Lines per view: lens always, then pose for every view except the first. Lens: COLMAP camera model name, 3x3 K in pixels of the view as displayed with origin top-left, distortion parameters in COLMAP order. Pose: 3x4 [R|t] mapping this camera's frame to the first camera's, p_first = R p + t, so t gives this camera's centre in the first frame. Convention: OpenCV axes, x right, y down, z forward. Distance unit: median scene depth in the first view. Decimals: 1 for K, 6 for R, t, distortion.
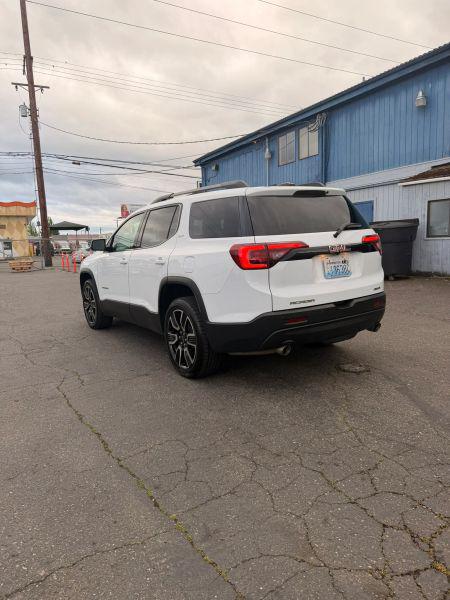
lens RADIAL K [[432.6, 0, 223.7], [0, 432.6, 301.8], [0, 0, 1]] dist [0.004253, -0.007821]
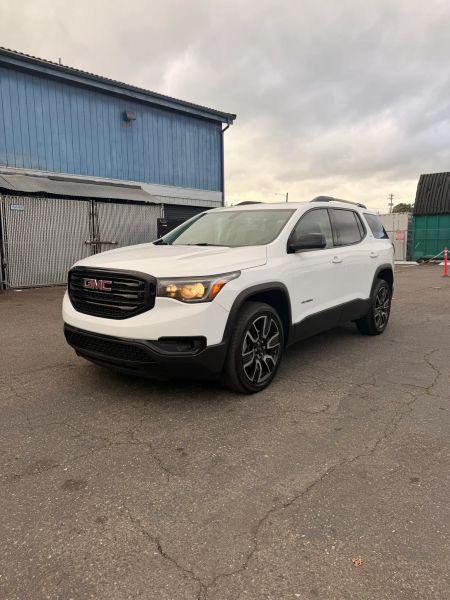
lens RADIAL K [[432.9, 0, 224.2], [0, 432.9, 304.1], [0, 0, 1]] dist [0.001203, -0.001616]
pose [[-0.306350, -0.088613, 0.947786, -0.418556], [0.144055, 0.979875, 0.138176, -0.064279], [-0.940956, 0.178863, -0.287419, 0.597041]]
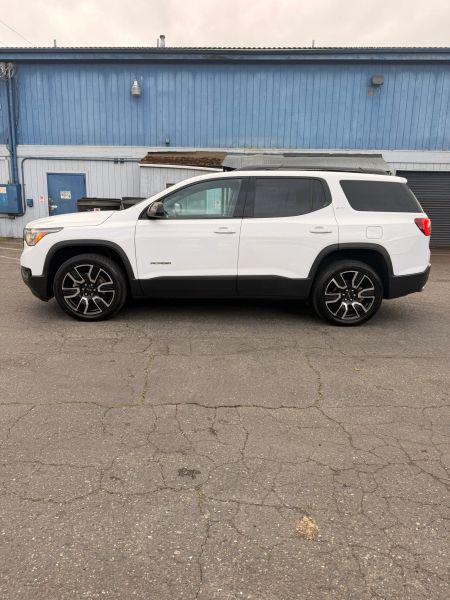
lens RADIAL K [[432.9, 0, 224.2], [0, 432.9, 304.1], [0, 0, 1]] dist [0.001203, -0.001616]
pose [[0.515395, -0.126835, 0.847515, -0.421017], [0.074127, 0.991878, 0.103361, -0.013296], [-0.853741, 0.009552, 0.520610, 0.217078]]
